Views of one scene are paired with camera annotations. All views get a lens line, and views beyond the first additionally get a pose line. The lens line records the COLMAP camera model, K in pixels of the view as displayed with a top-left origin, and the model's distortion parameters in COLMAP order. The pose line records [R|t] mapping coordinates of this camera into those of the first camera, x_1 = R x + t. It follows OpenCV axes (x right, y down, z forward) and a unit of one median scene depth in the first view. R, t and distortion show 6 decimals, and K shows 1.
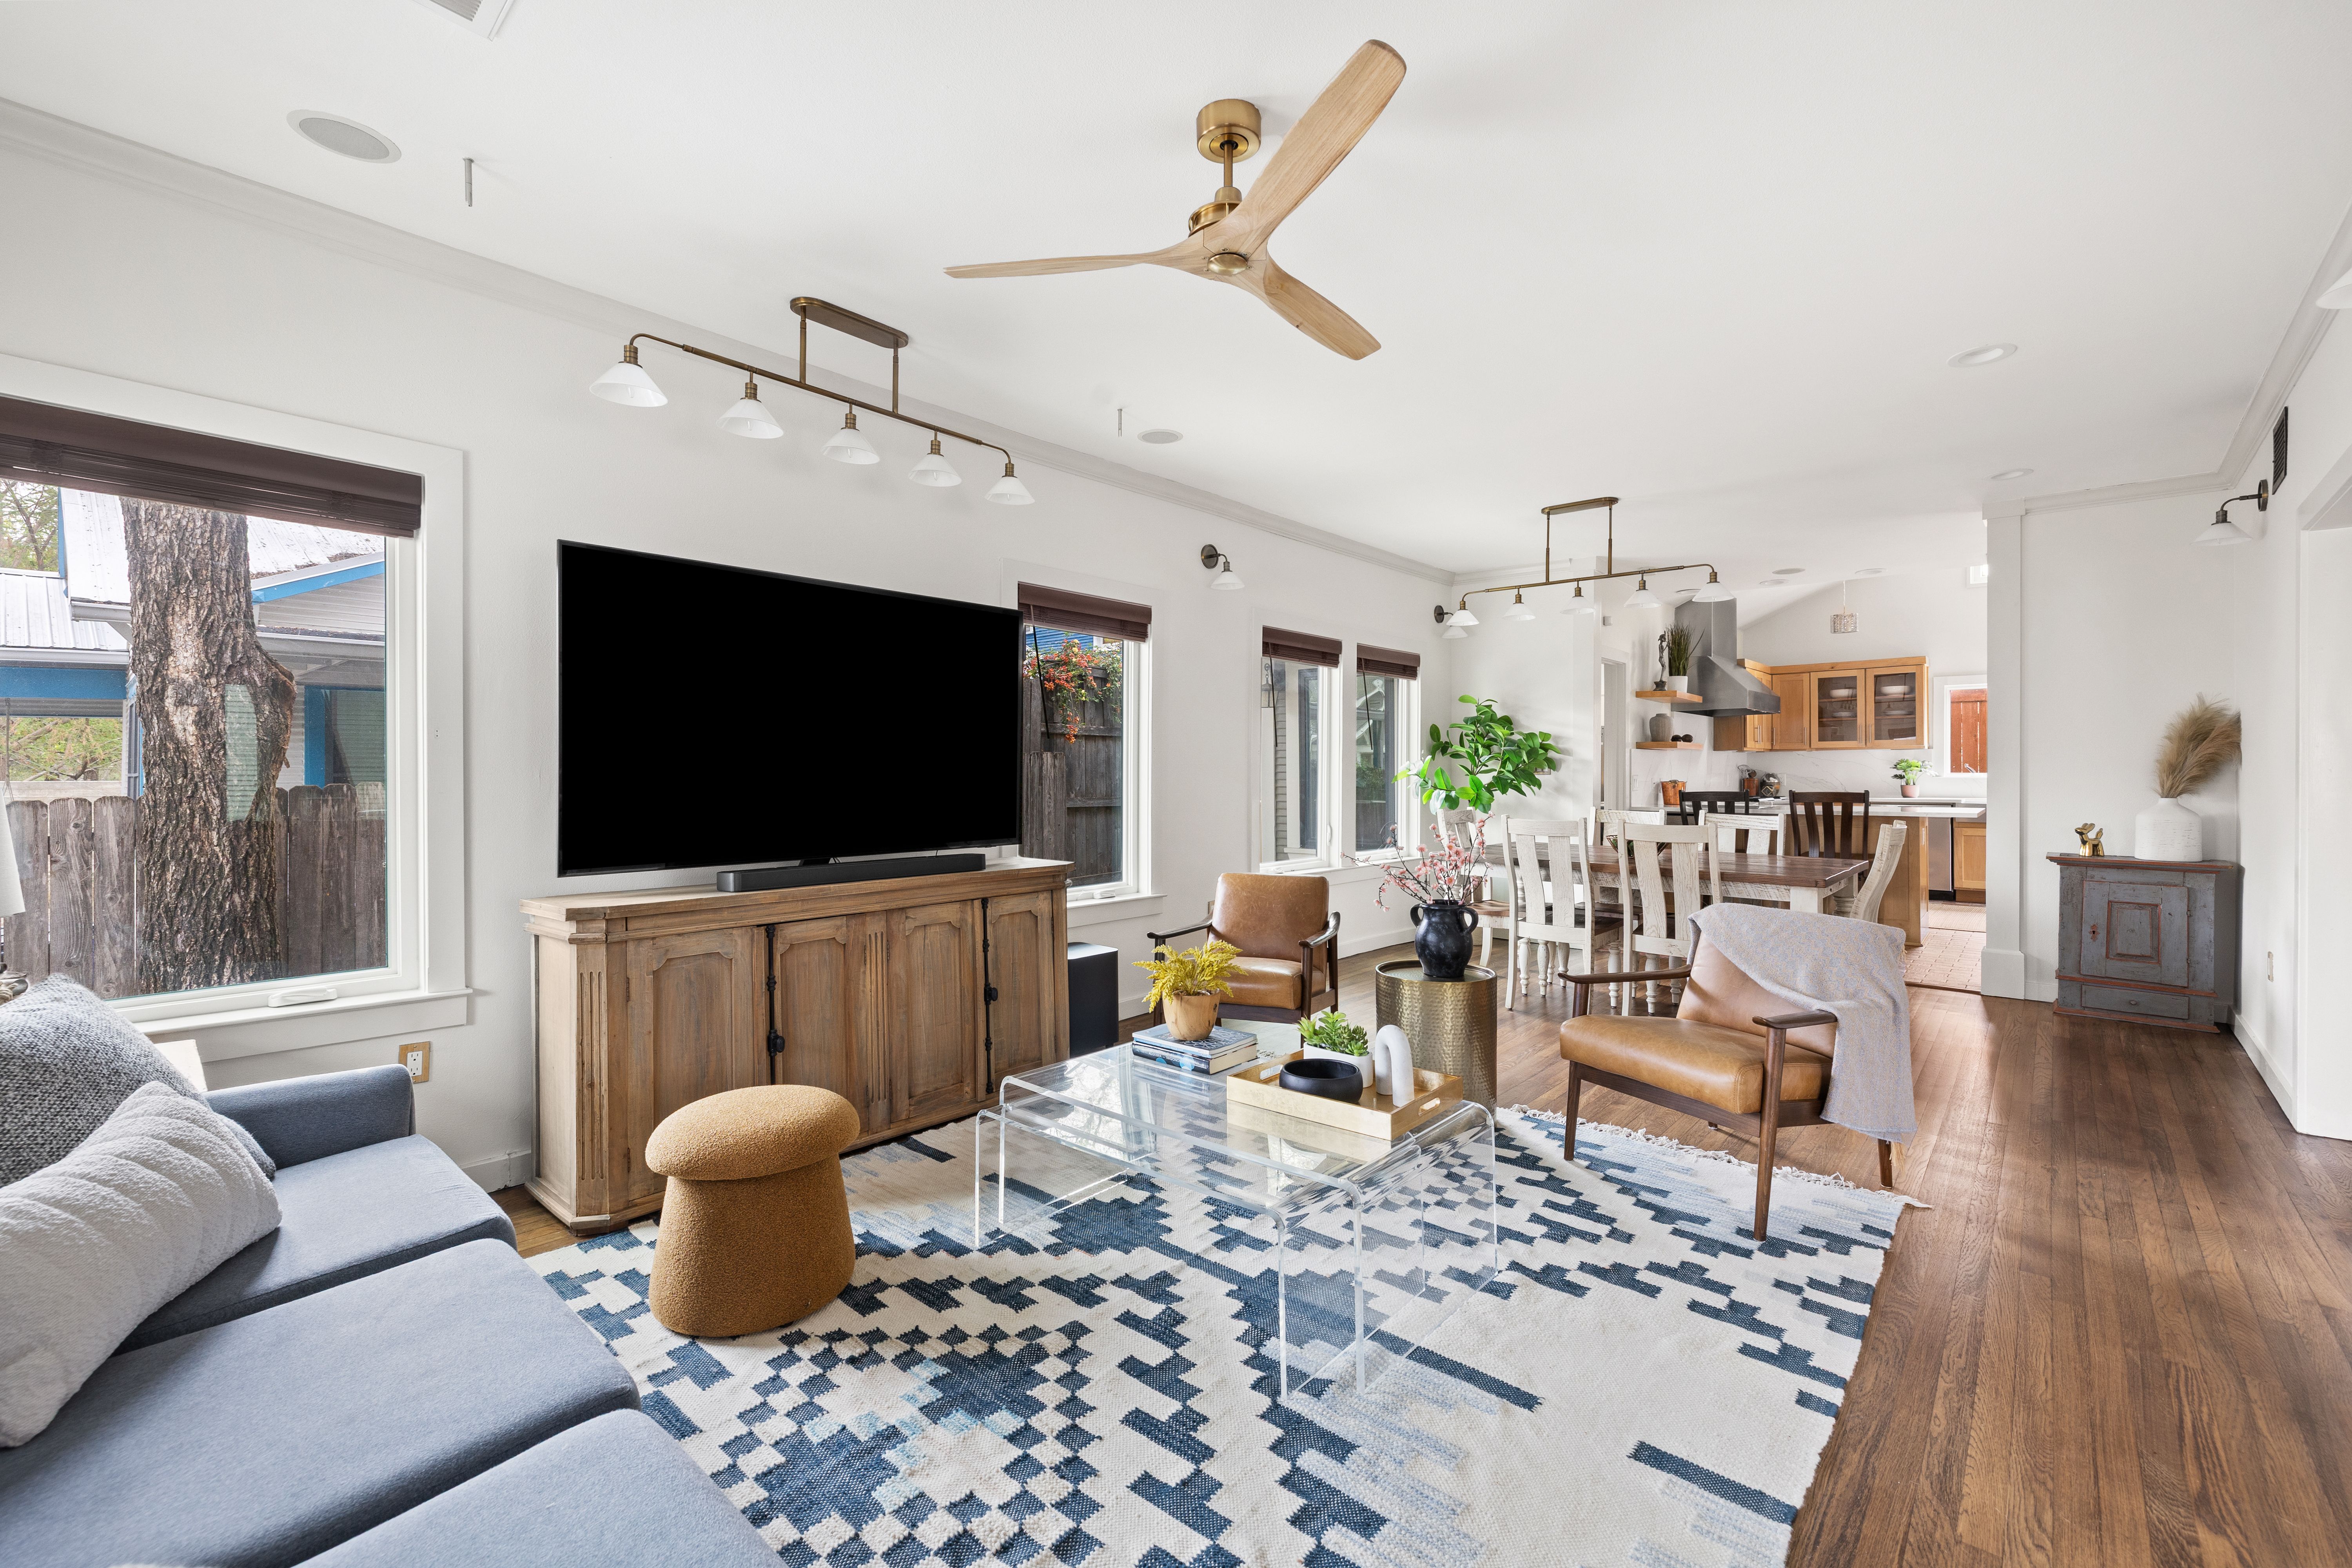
lens RADIAL K [[981.0, 0, 1190.8], [0, 981.0, 768.7], [0, 0, 1]] dist [0.001689, -0.000937]
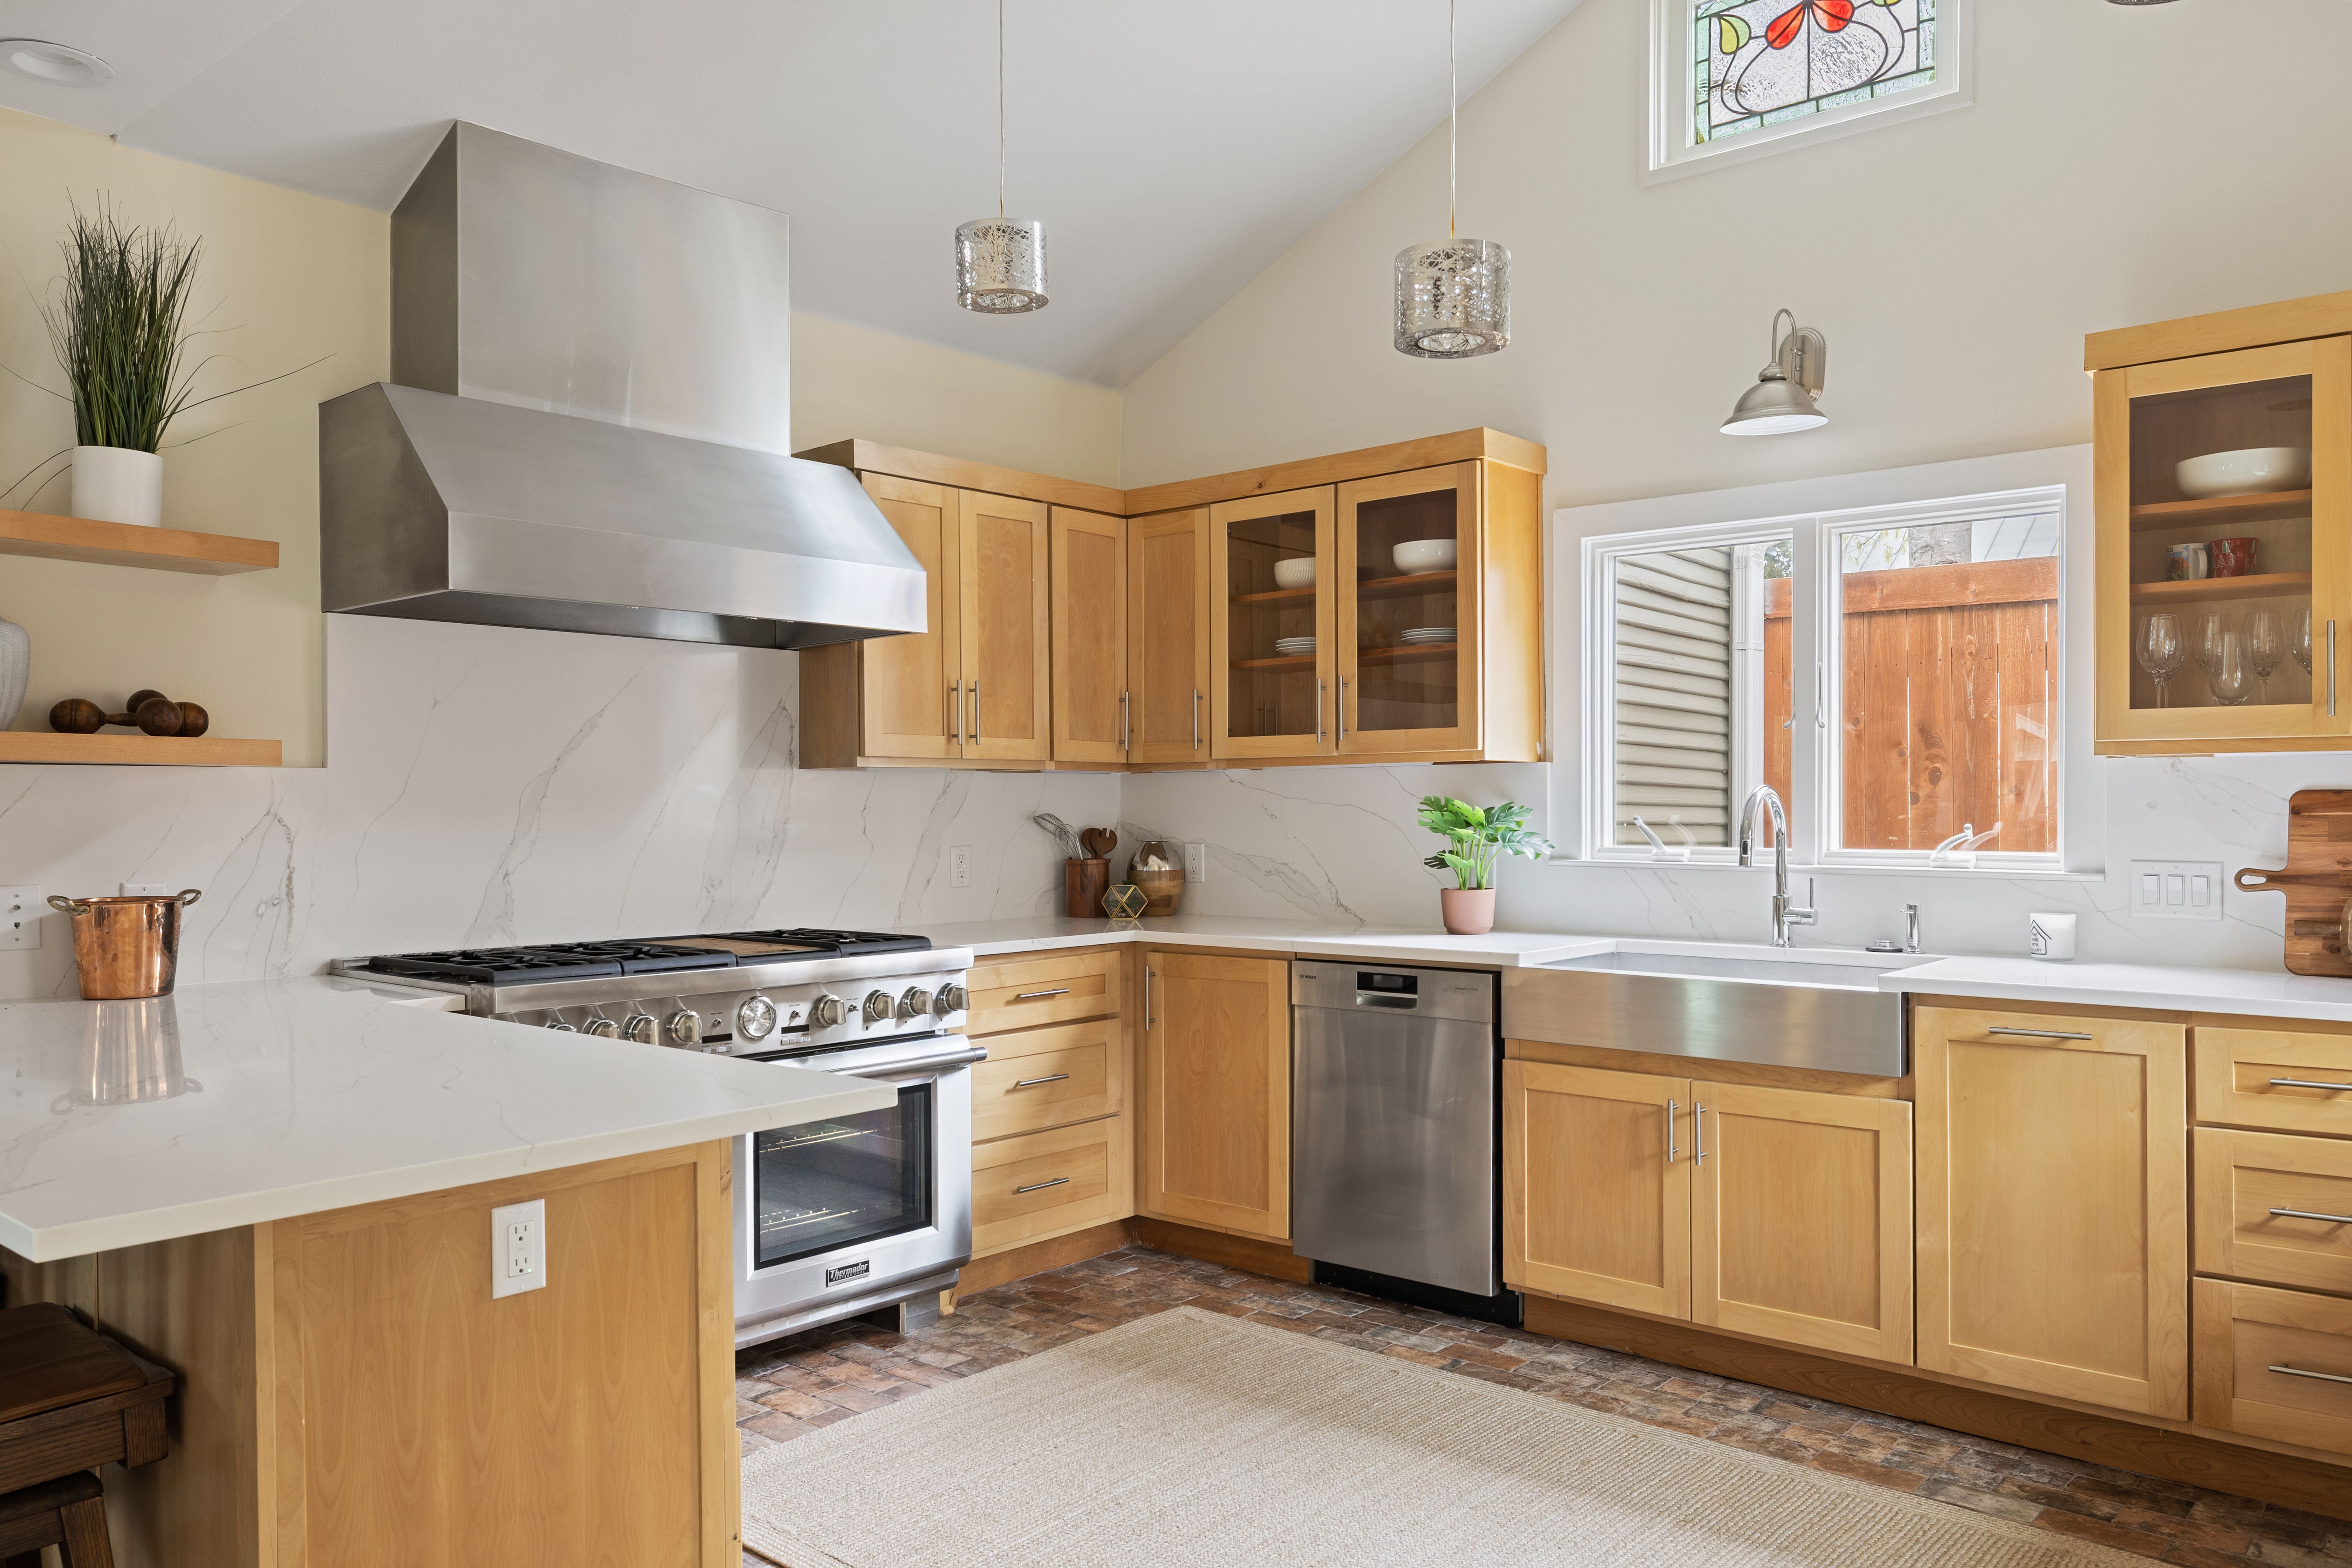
lens RADIAL K [[1696.9, 0, 1169.9], [0, 1696.9, 800.5], [0, 0, 1]] dist [-0.009458, 0.011189]
pose [[0.999936, 0.000585, 0.011284, 1.141909], [-0.000604, 0.999998, 0.001675, -0.017603], [-0.011283, -0.001682, 0.999935, 0.908018]]
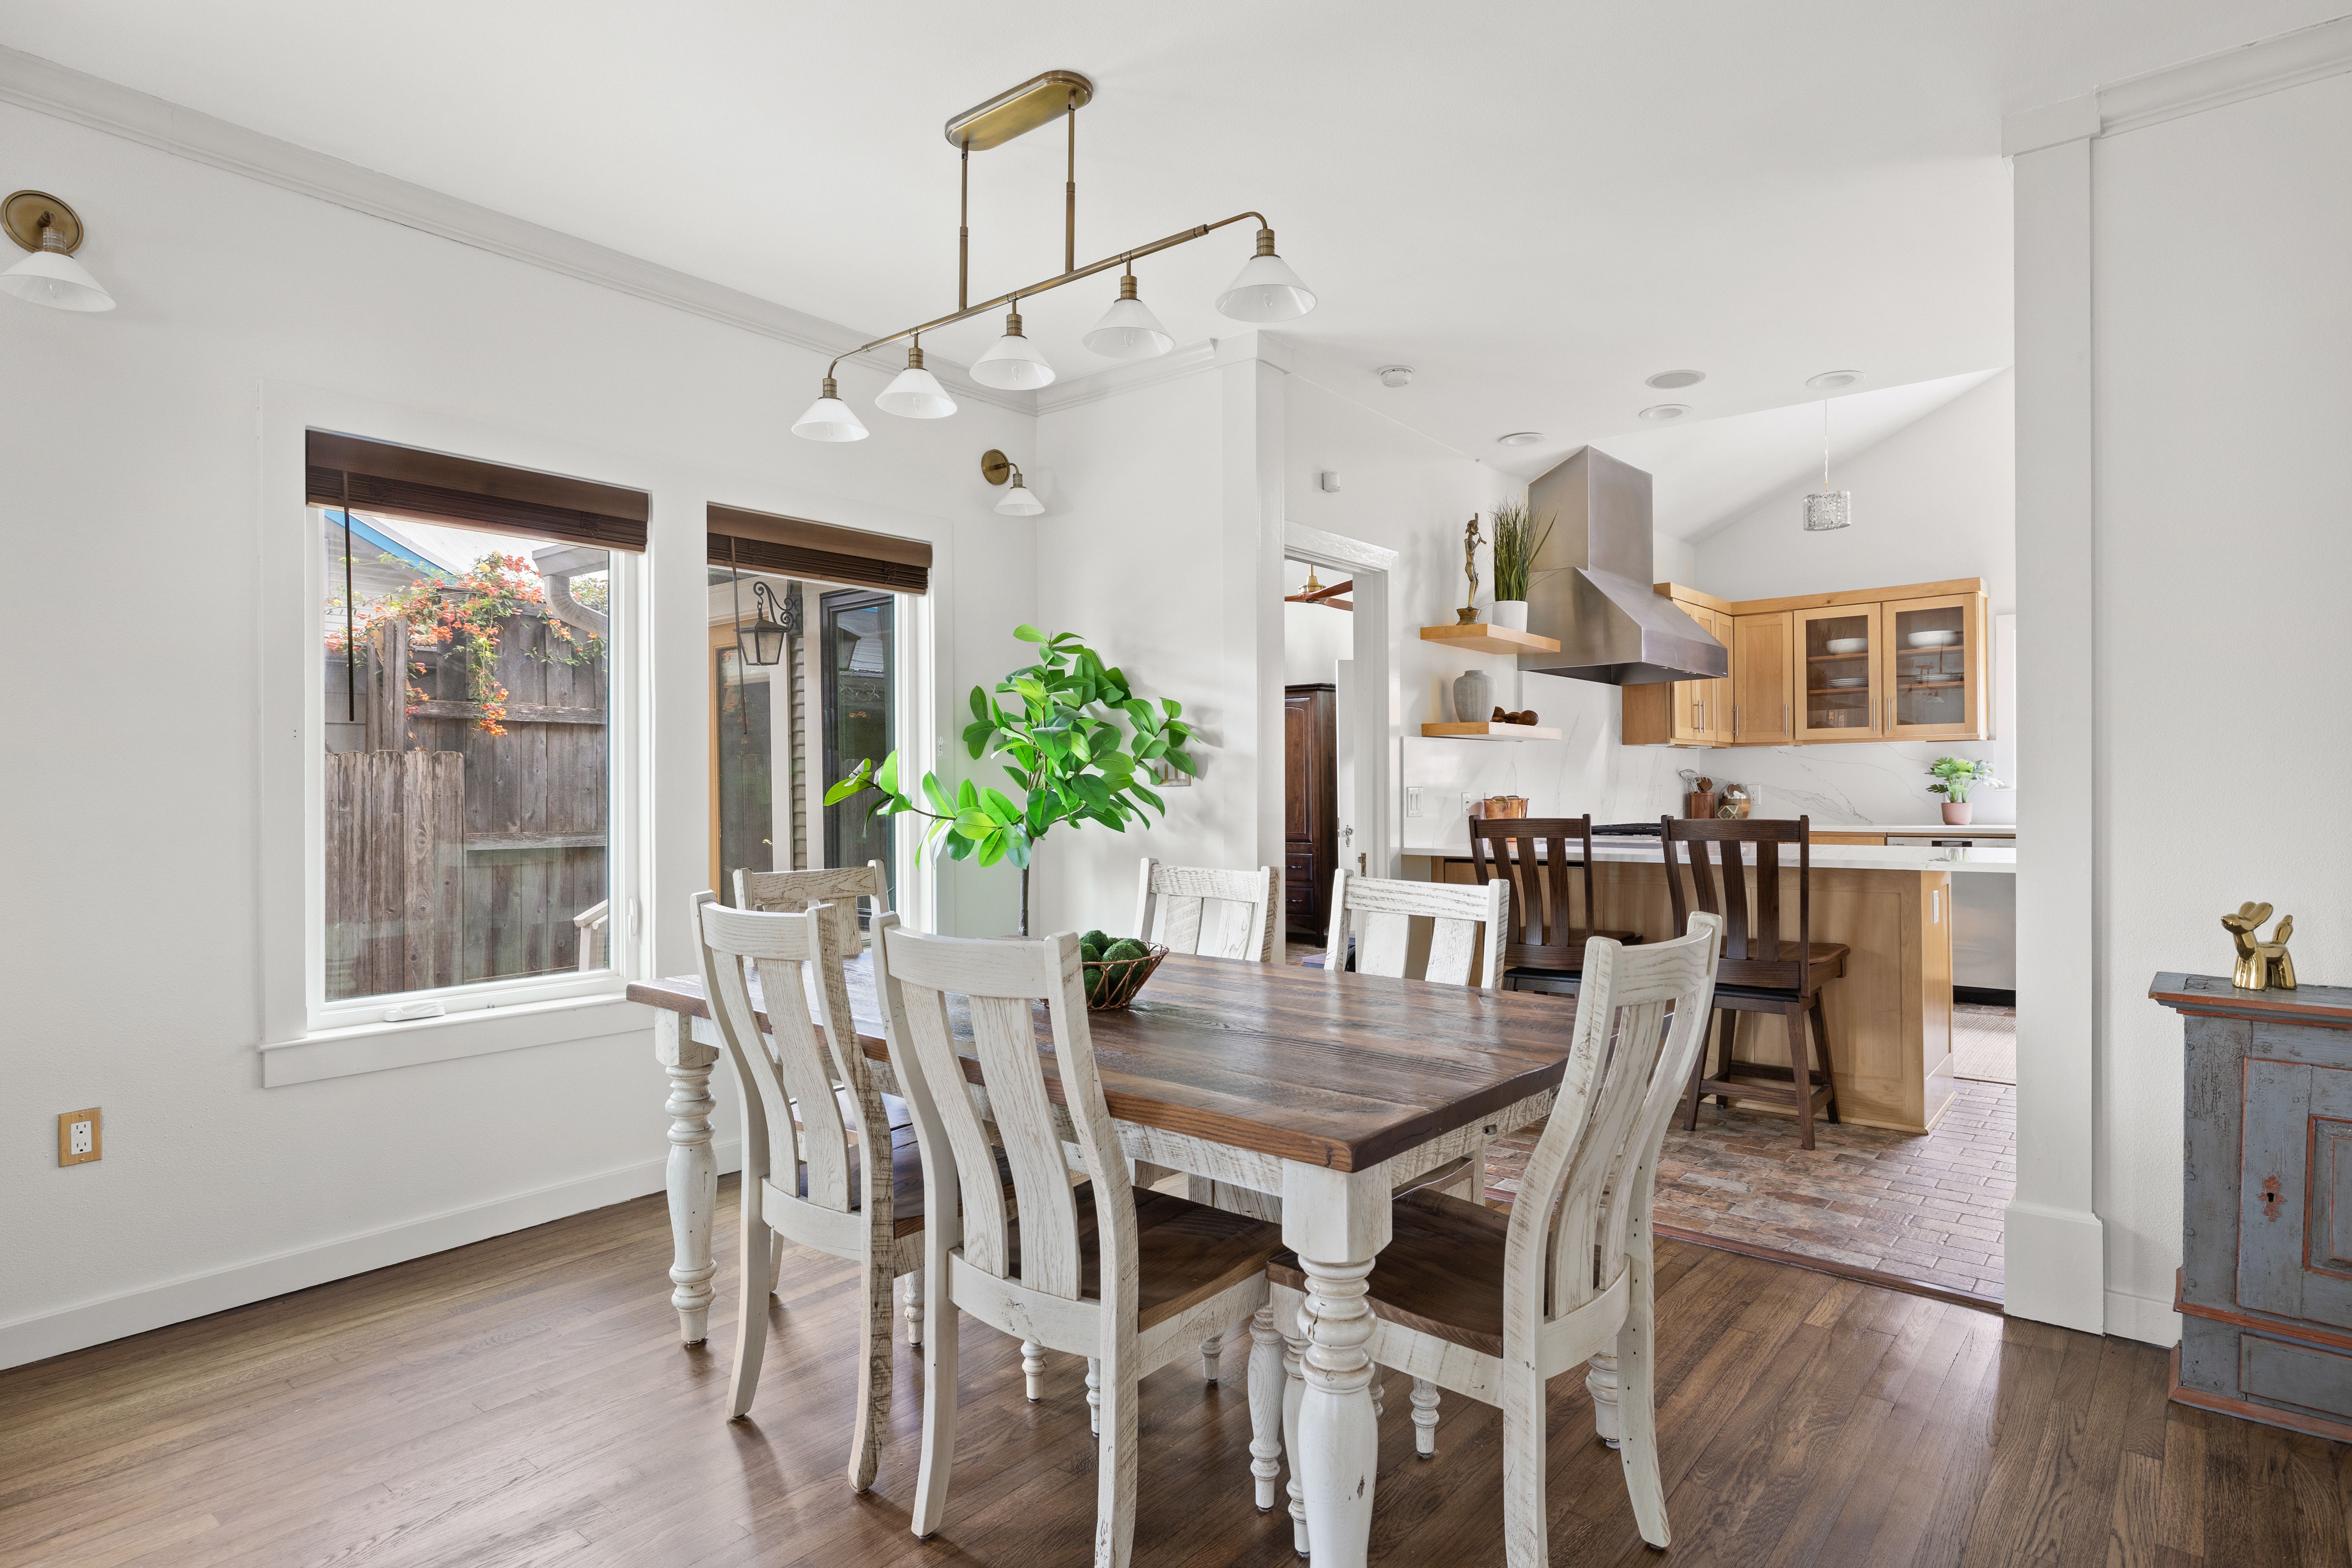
lens RADIAL K [[1249.9, 0, 1178.6], [0, 1249.9, 787.5], [0, 0, 1]] dist [0.001260, -0.003008]
pose [[0.999587, -0.004476, 0.028396, 0.453198], [0.004409, 0.999987, 0.002430, 0.006900], [-0.028406, -0.002304, 0.999594, 0.495337]]
